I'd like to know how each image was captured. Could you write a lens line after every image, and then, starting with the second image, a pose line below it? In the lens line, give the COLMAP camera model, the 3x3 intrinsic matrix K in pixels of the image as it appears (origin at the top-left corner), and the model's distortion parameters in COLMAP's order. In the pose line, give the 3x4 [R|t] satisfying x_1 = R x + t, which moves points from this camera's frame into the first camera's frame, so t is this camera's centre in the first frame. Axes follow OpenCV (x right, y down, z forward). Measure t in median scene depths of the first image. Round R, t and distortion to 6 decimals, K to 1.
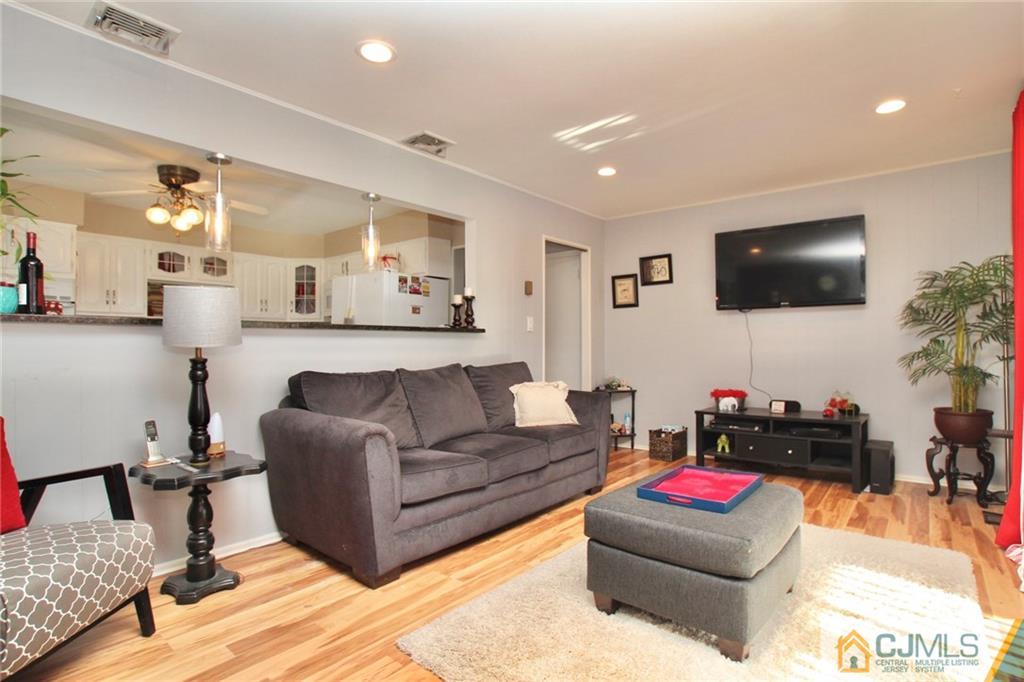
lens RADIAL K [[530.5, 0, 524.3], [0, 530.5, 344.2], [0, 0, 1]] dist [-0.052257, 0.038317]
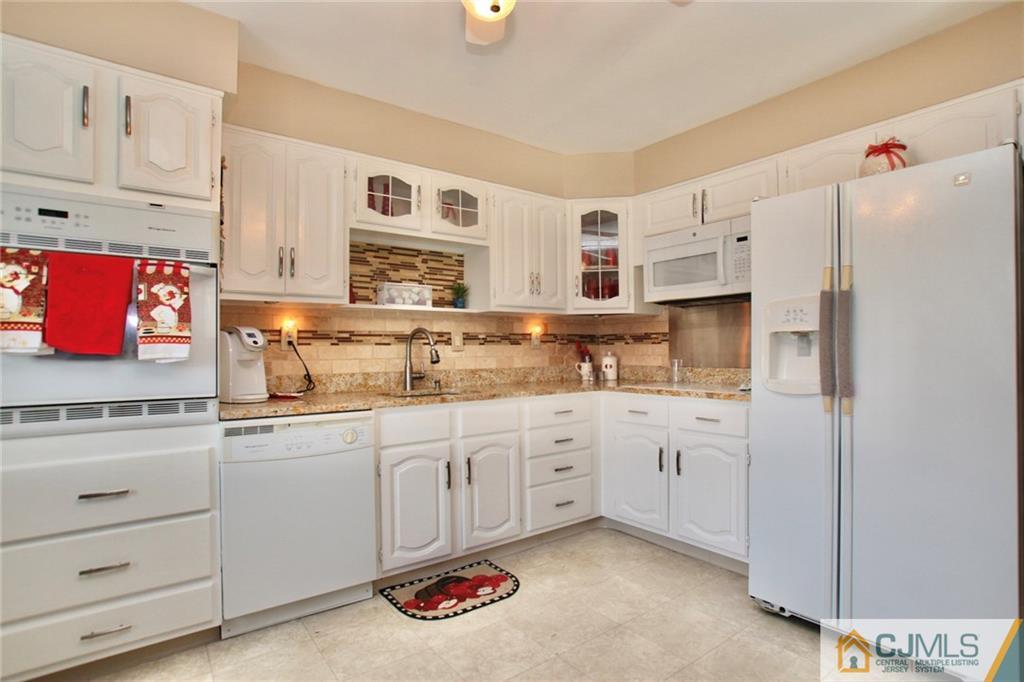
lens RADIAL K [[530.5, 0, 524.3], [0, 530.5, 344.2], [0, 0, 1]] dist [-0.052257, 0.038317]
pose [[0.968796, -0.009153, -0.247690, -0.525633], [0.006566, 0.999915, -0.011268, -0.007996], [0.247772, 0.009290, 0.968774, 0.666382]]
